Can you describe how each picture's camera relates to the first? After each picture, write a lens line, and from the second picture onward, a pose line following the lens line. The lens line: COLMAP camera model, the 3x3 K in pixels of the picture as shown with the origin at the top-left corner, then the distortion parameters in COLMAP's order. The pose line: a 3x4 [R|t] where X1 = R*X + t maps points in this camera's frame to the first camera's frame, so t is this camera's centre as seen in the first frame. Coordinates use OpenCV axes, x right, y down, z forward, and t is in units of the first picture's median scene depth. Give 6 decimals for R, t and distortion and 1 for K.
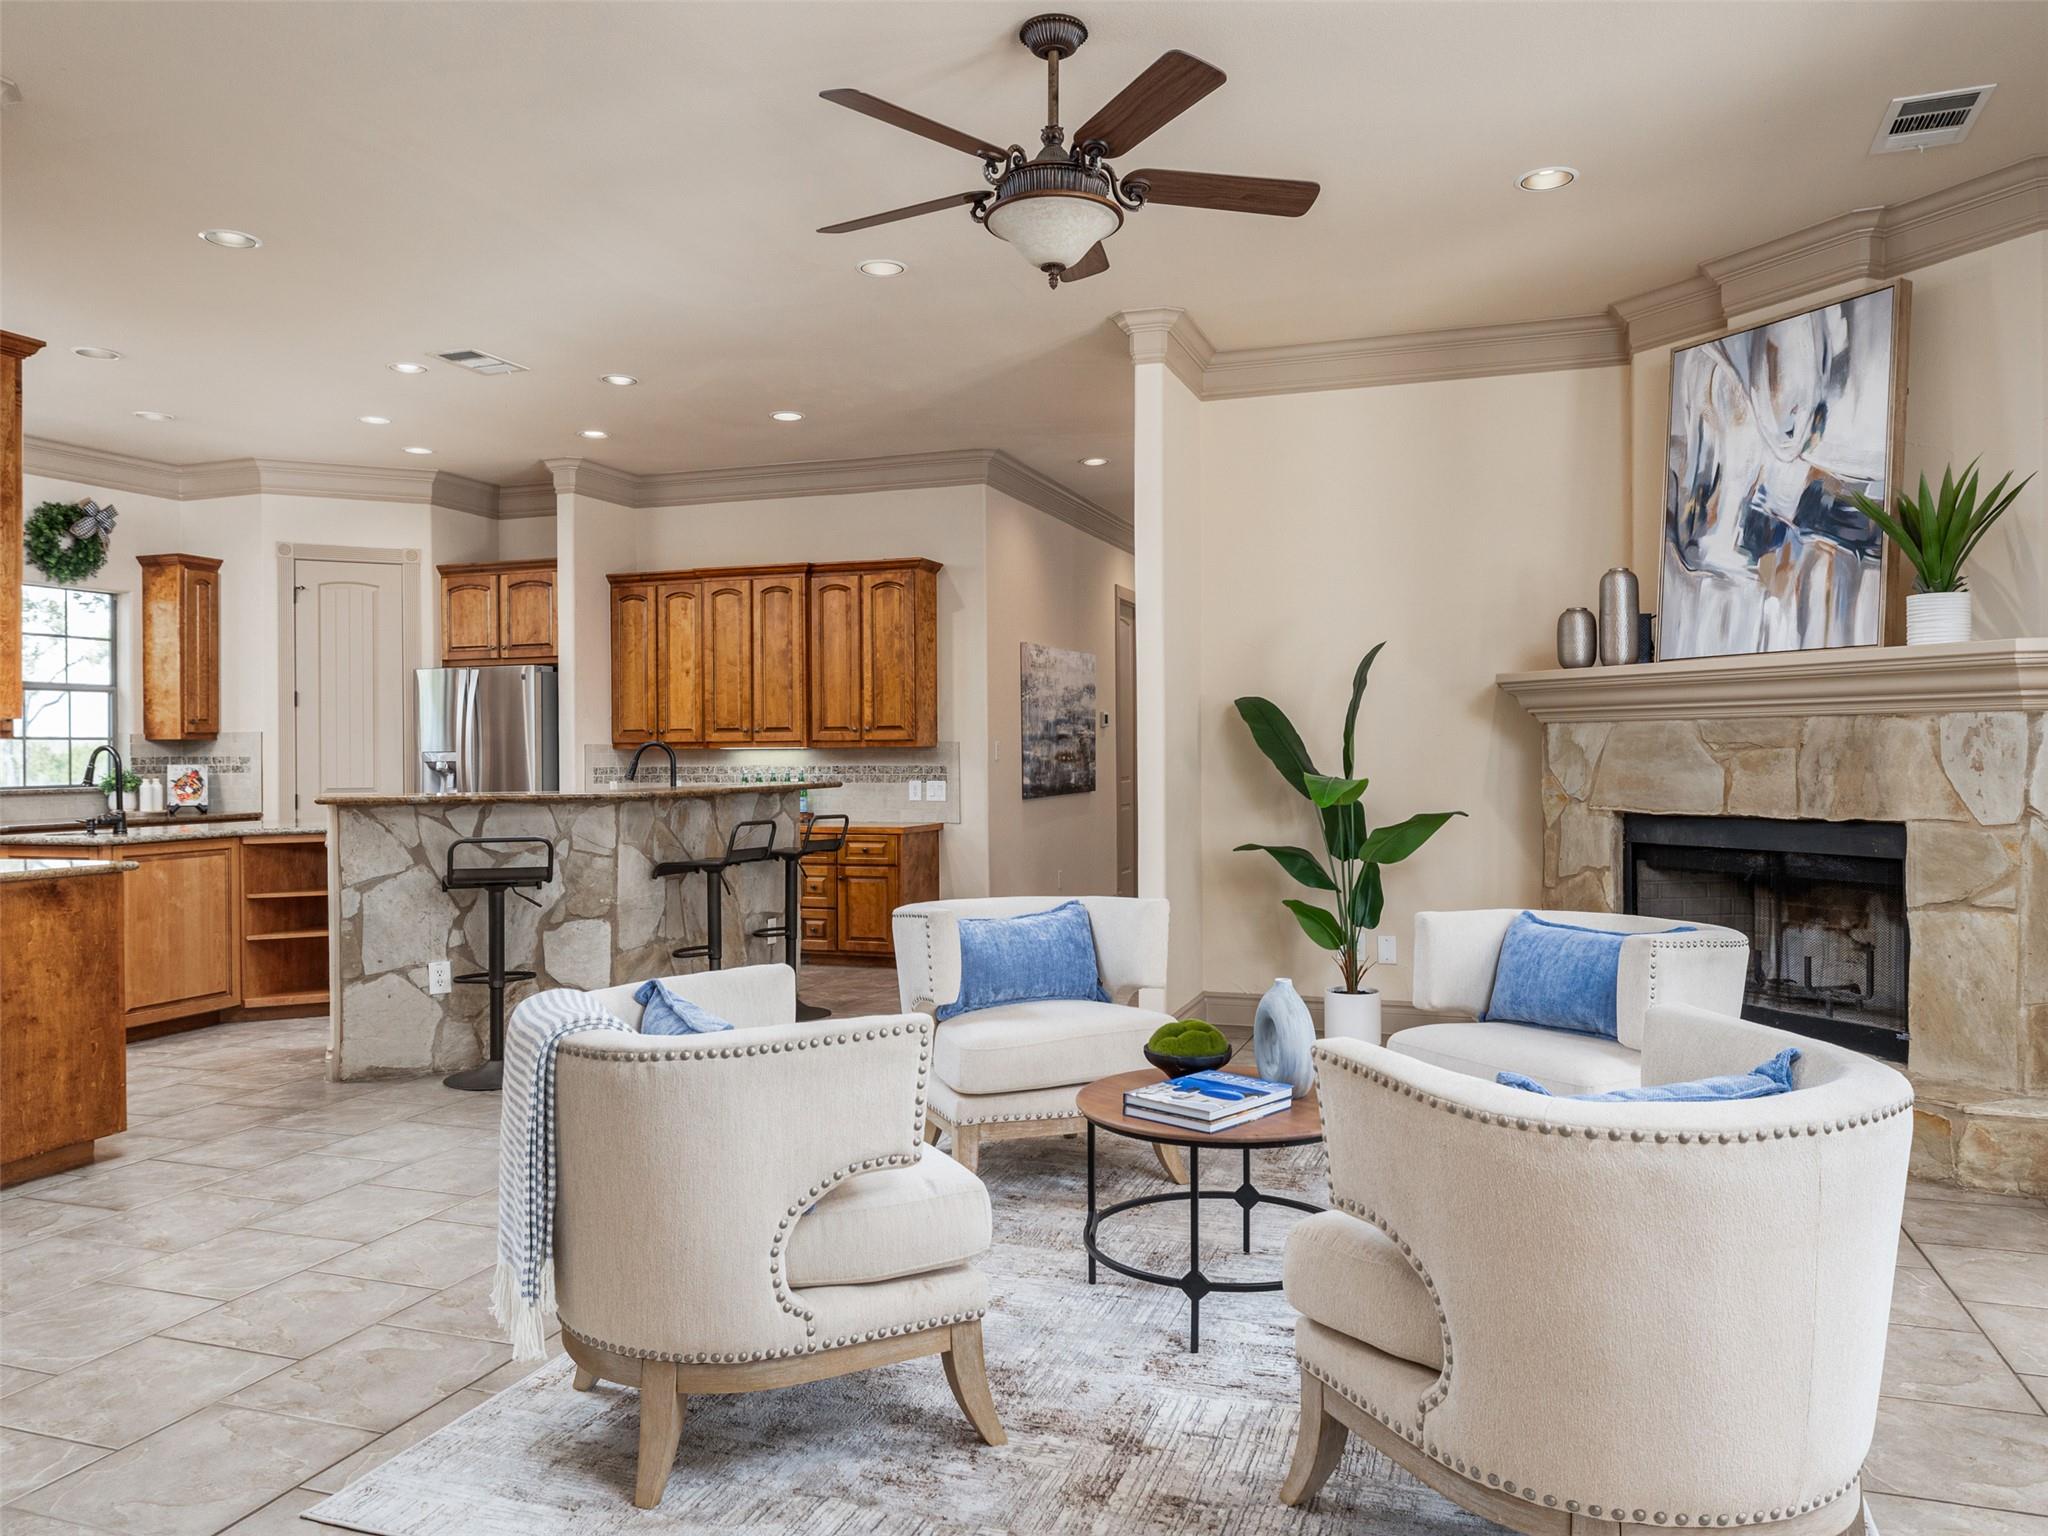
lens RADIAL K [[1468.2, 0, 1029.9], [0, 1468.2, 758.2], [0, 0, 1]] dist [0.000041, 0.000563]
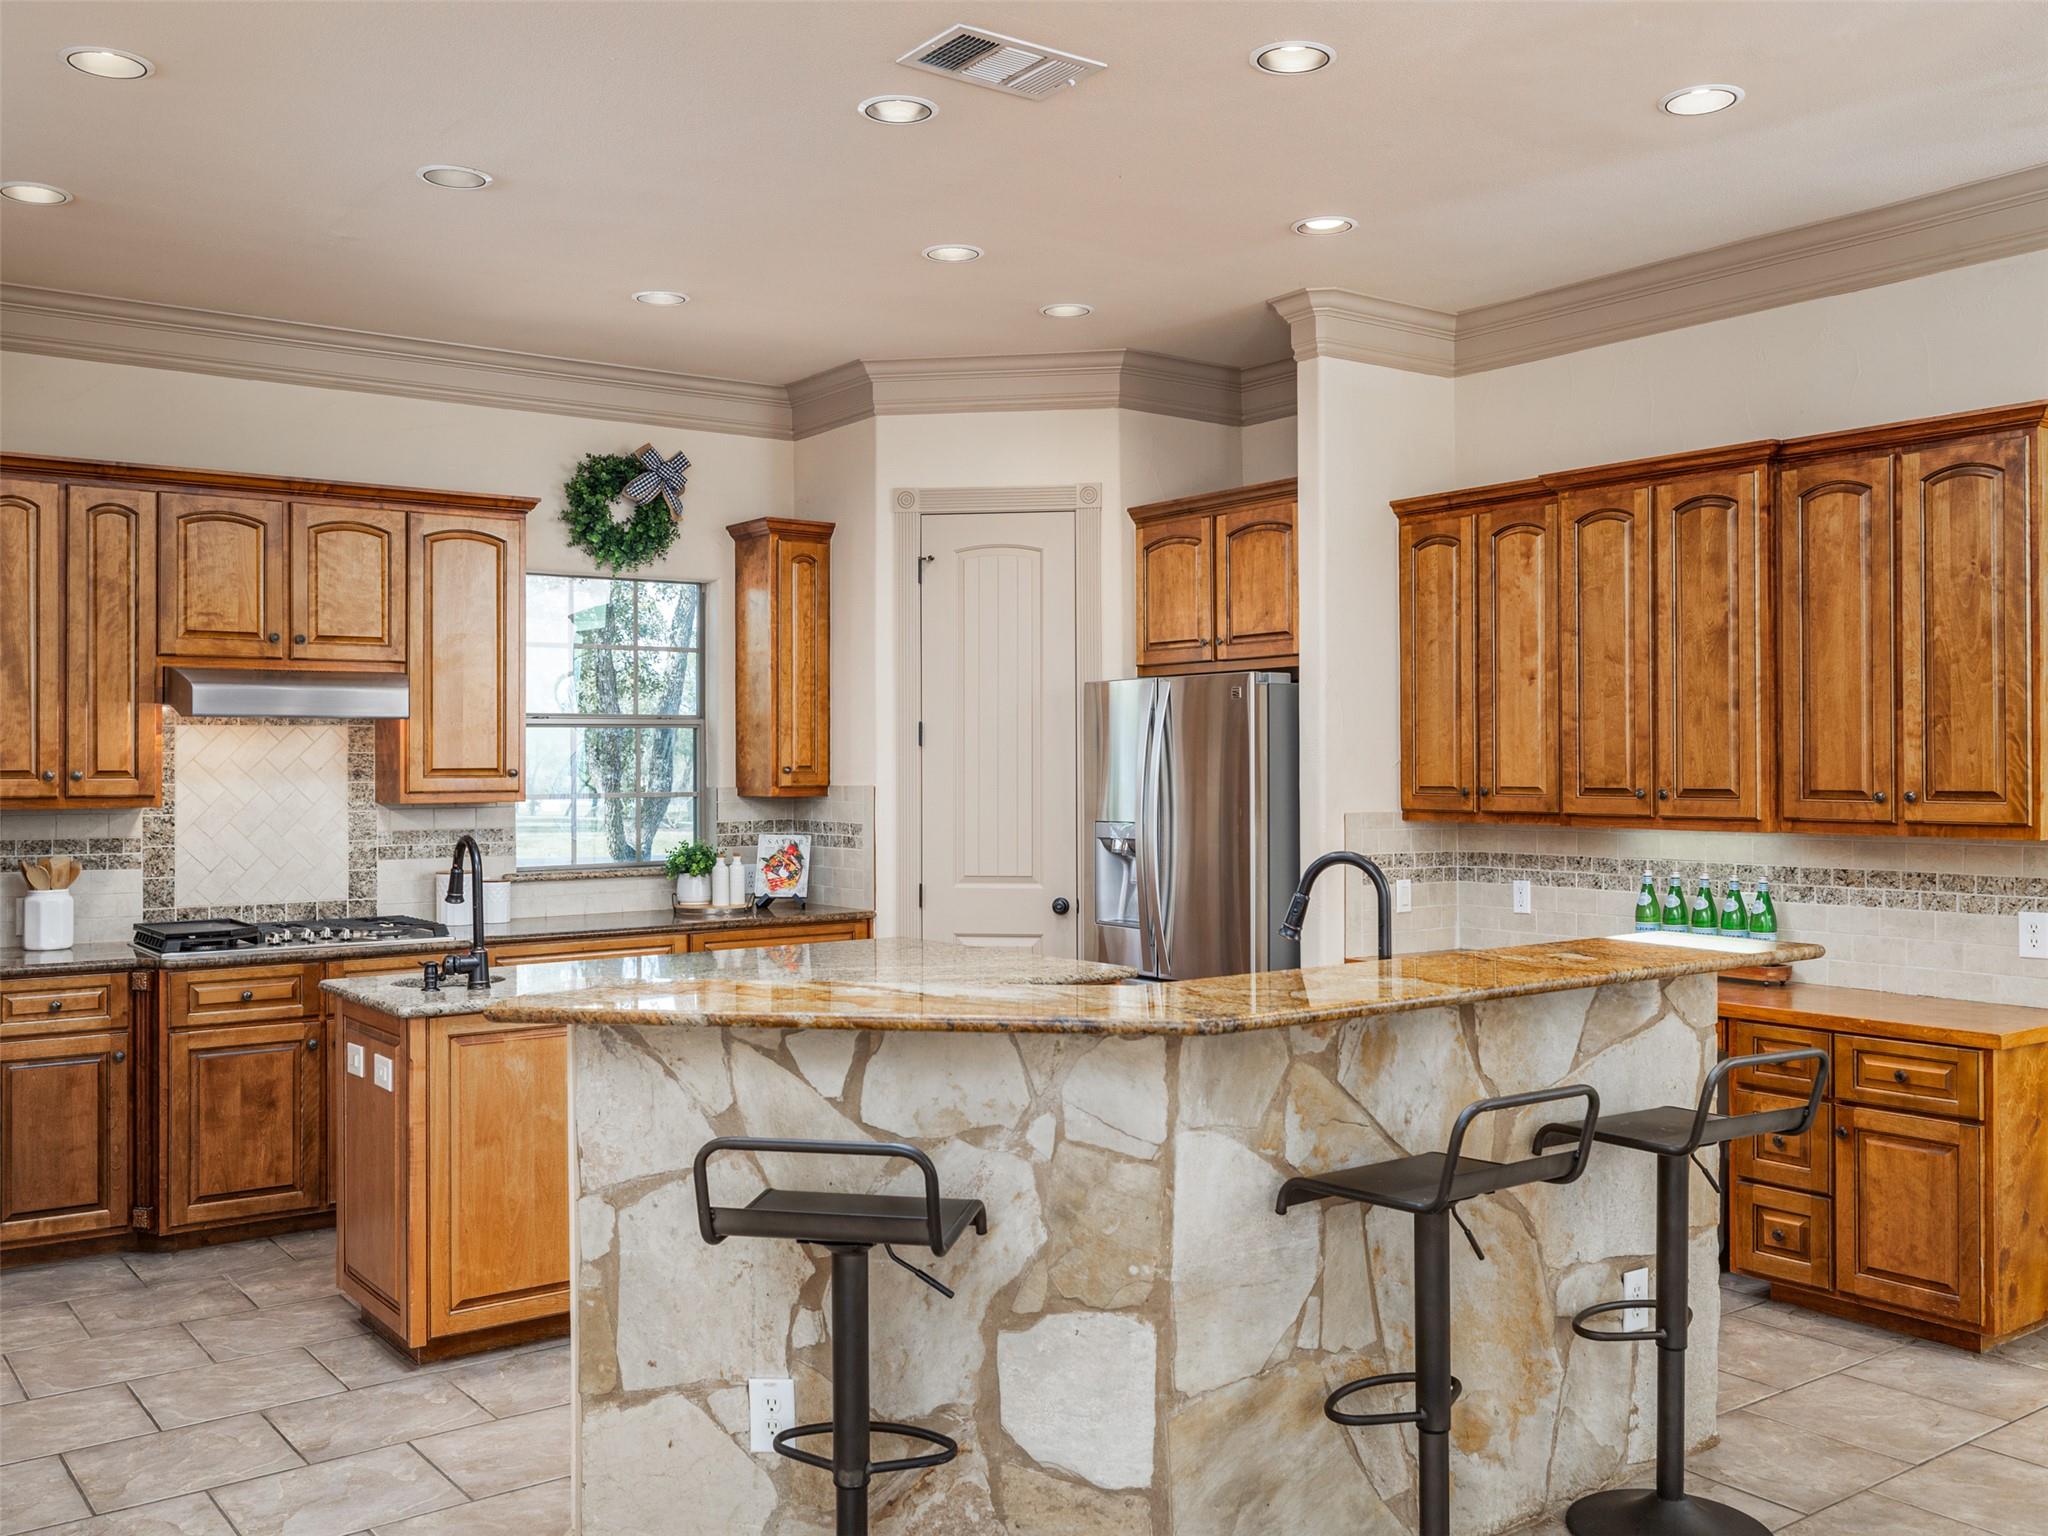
lens RADIAL K [[1811.9, 0, 1019.4], [0, 1811.9, 754.7], [0, 0, 1]] dist [0.003291, -0.009046]
pose [[0.826726, 0.001238, -0.562604, -0.037647], [-0.003815, 0.999987, -0.003406, -0.045551], [0.562592, 0.004962, 0.826720, 0.593842]]
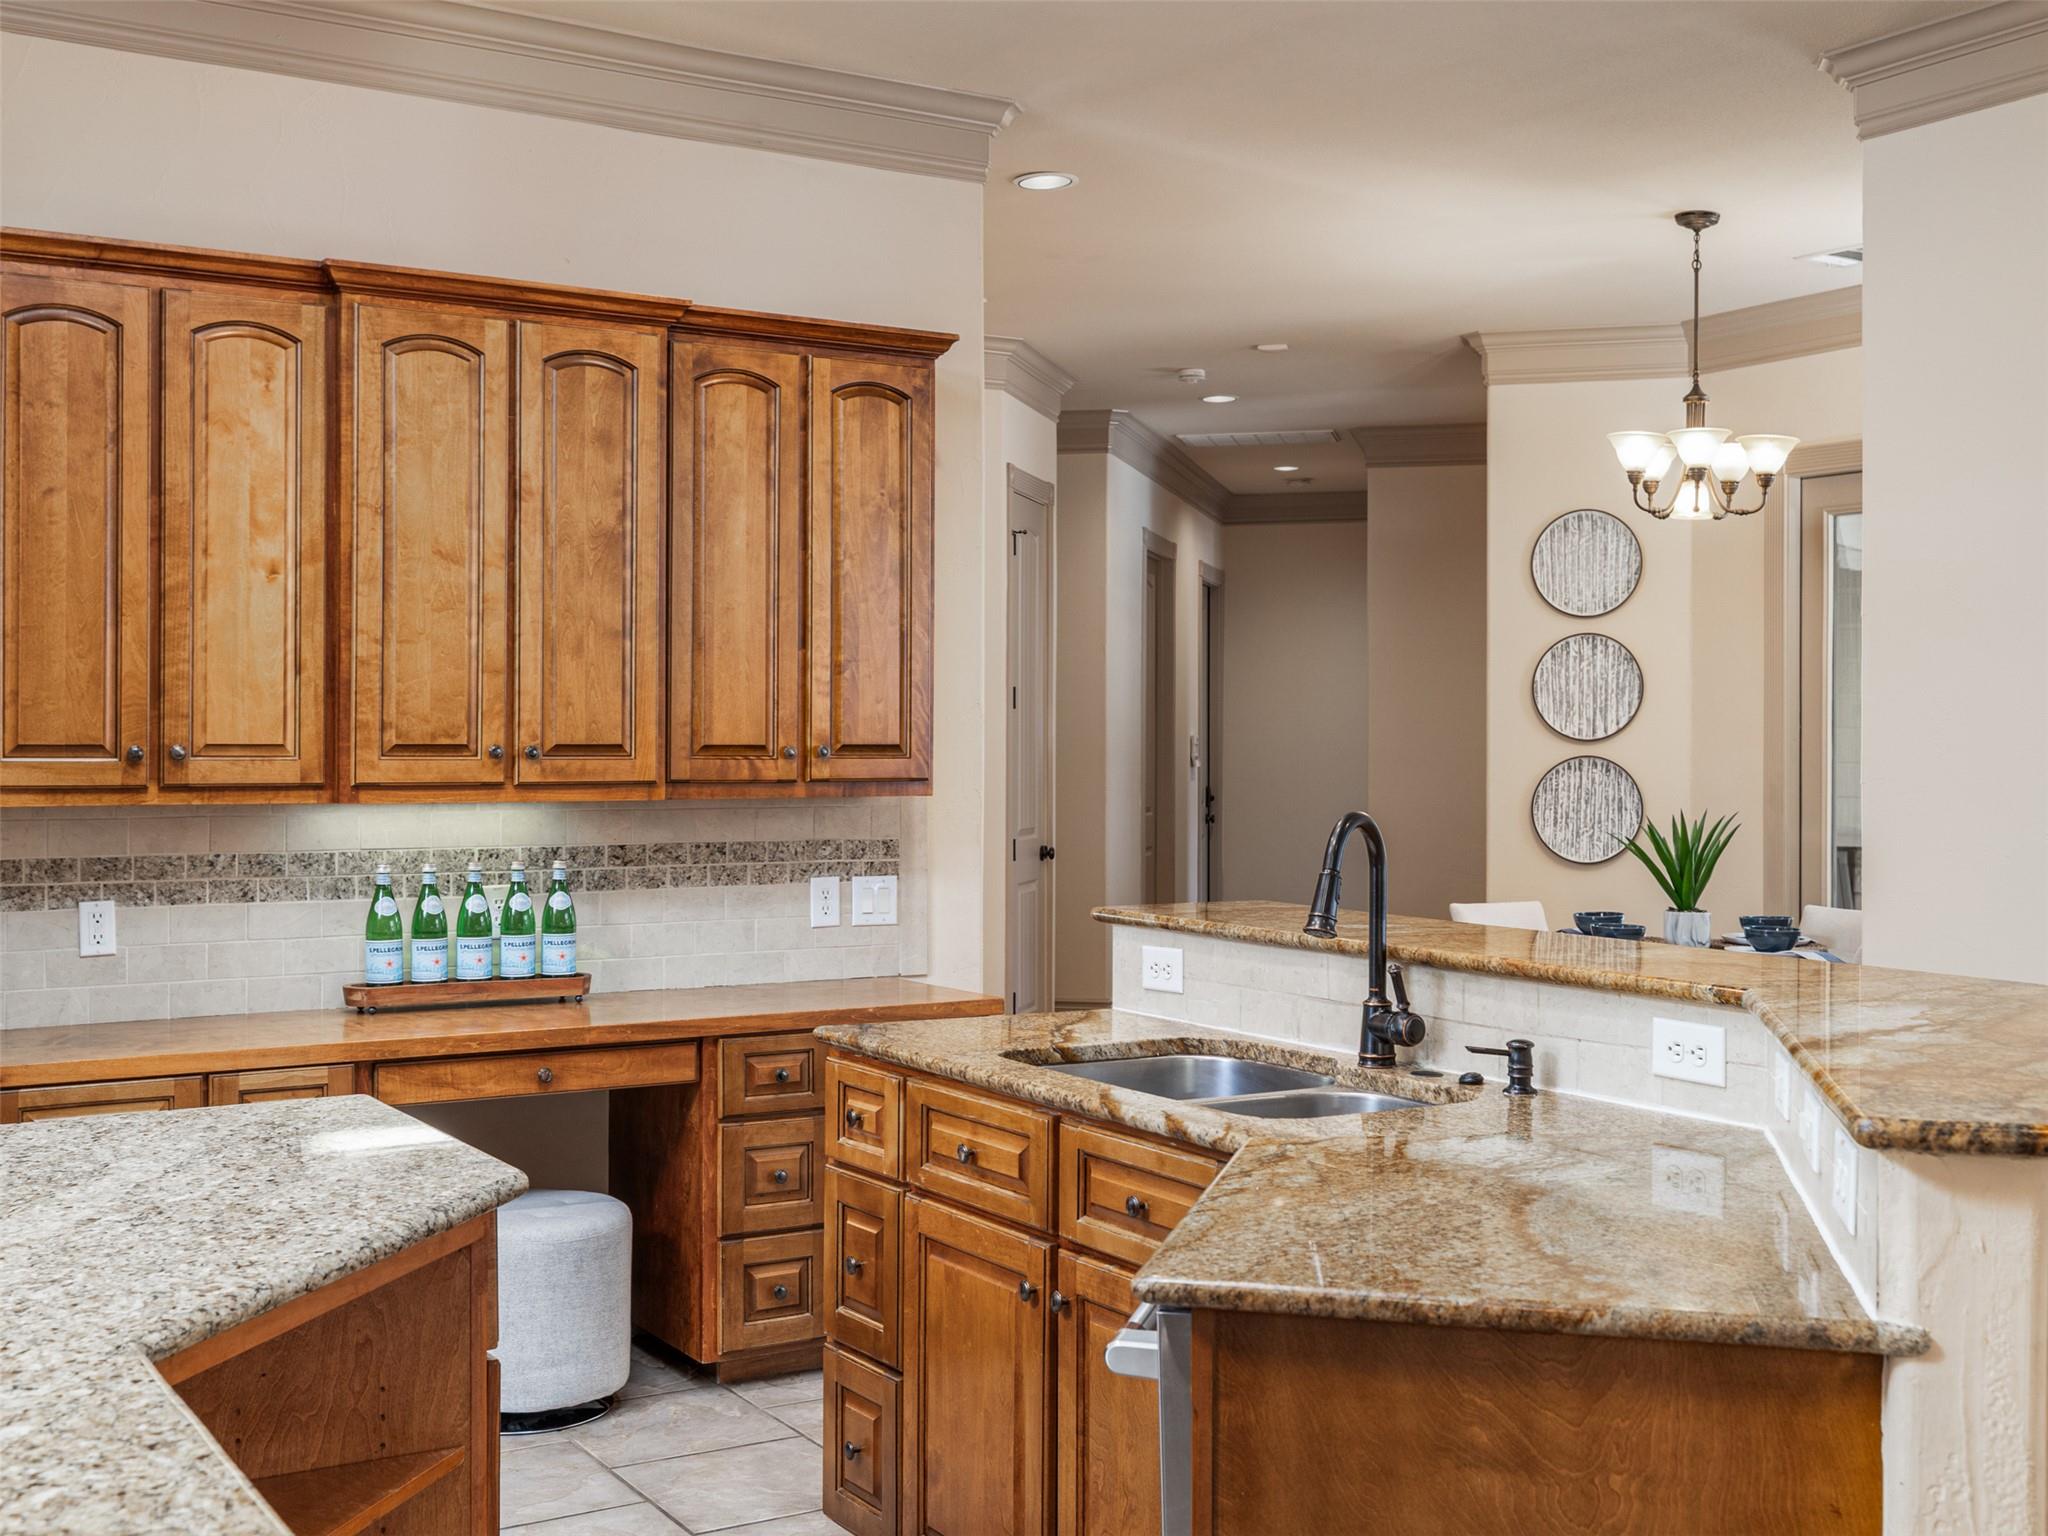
lens RADIAL K [[2254.4, 0, 1025.1], [0, 2254.4, 751.1], [0, 0, 1]] dist [0.014535, 0.000000]
pose [[0.627425, 0.005647, 0.778657, -0.827880], [-0.001142, 0.999979, -0.006332, -0.024731], [-0.778676, 0.003084, 0.627418, 0.884676]]
